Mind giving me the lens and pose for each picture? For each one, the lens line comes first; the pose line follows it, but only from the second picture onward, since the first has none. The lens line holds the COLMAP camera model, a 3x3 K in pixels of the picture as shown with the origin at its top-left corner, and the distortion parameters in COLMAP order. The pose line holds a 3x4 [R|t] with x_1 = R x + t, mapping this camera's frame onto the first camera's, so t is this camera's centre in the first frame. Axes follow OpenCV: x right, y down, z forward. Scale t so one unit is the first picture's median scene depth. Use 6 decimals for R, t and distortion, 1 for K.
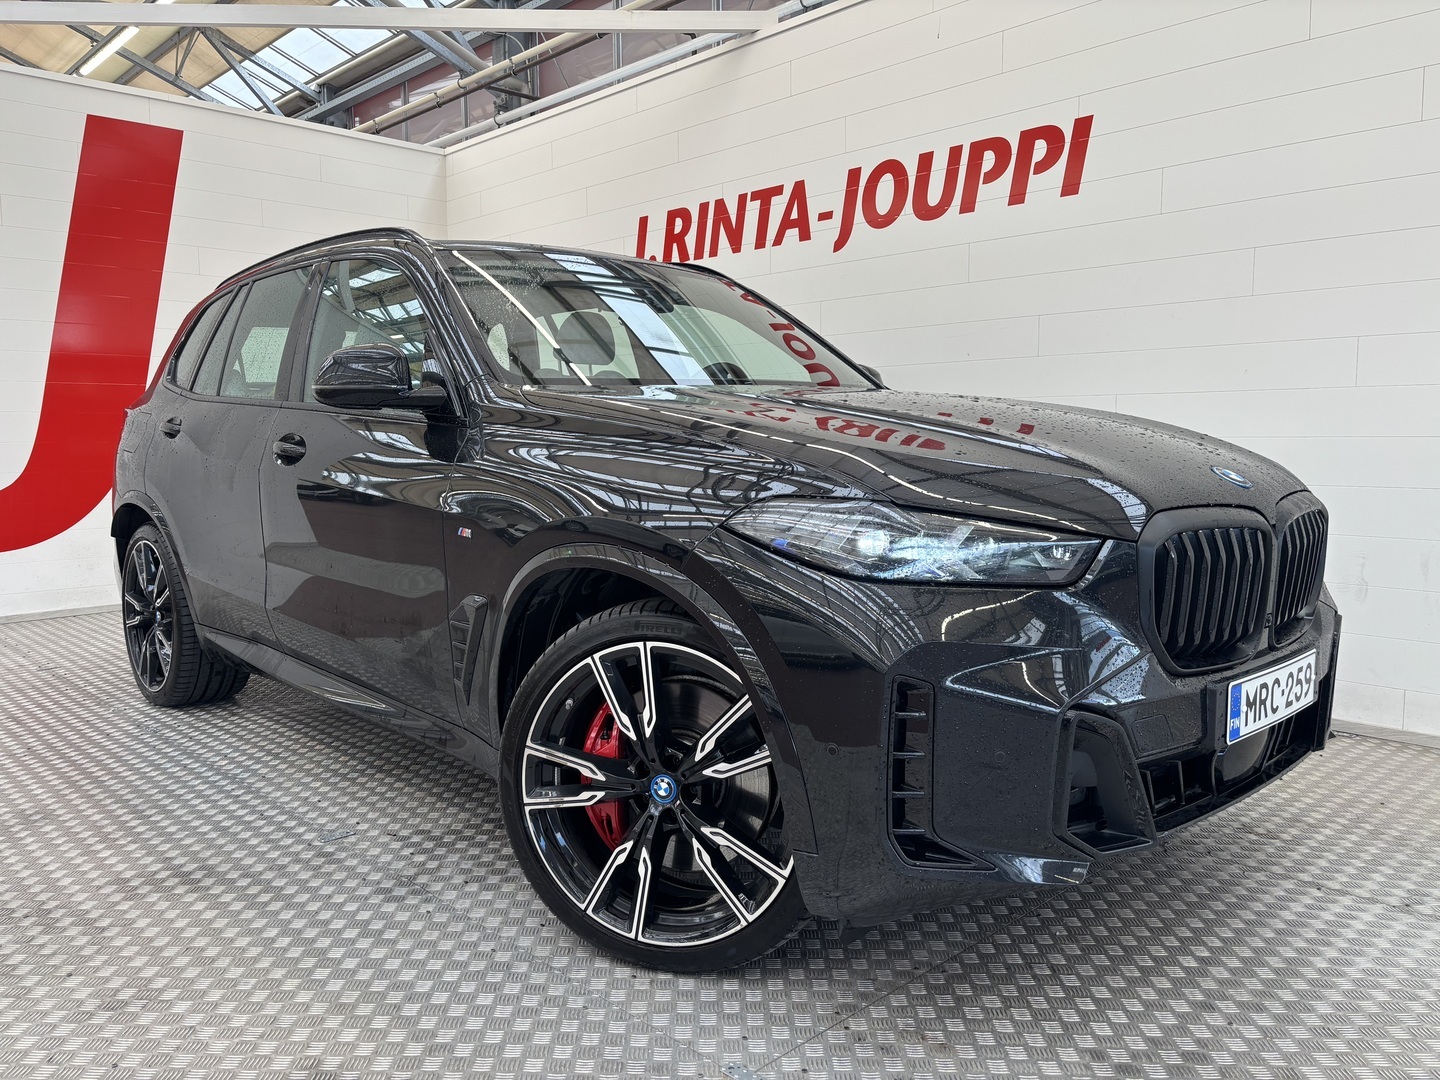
lens RADIAL K [[1082.1, 0, 720.0], [0, 1082.1, 540.0], [0, 0, 1]] dist [0.080610, -0.112939]
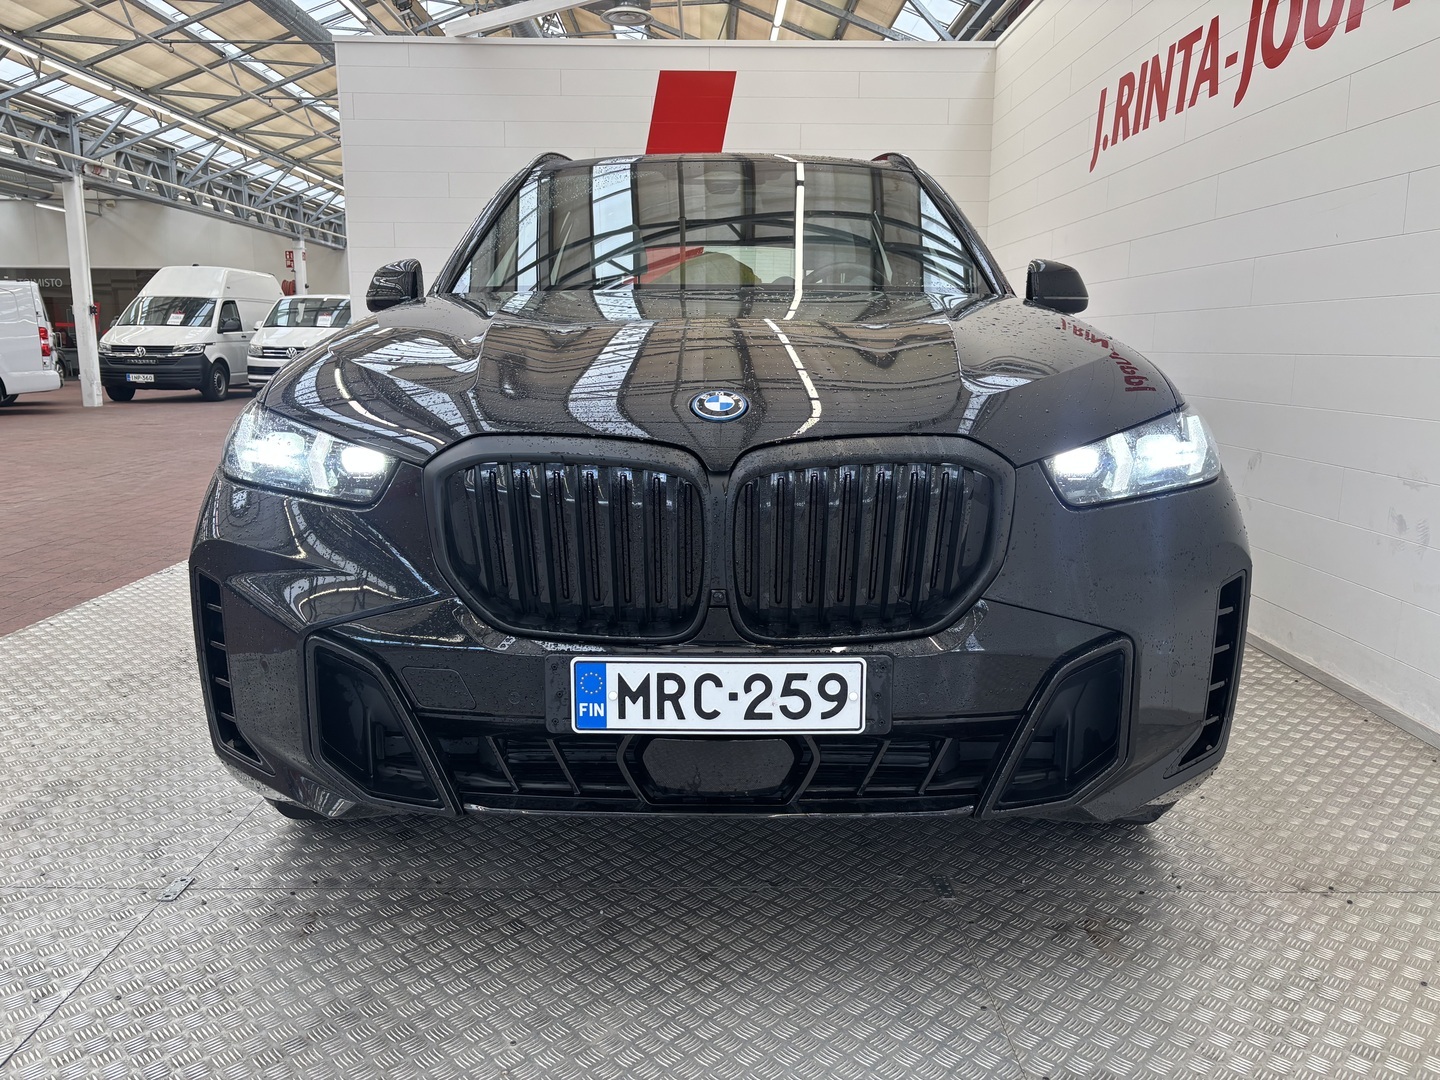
lens RADIAL K [[1082.1, 0, 720.0], [0, 1082.1, 540.0], [0, 0, 1]] dist [0.080610, -0.112939]
pose [[0.723553, 0.134729, -0.676993, 0.420240], [-0.081291, 0.990574, 0.110254, -0.020288], [0.685465, -0.024741, 0.727685, 0.193403]]
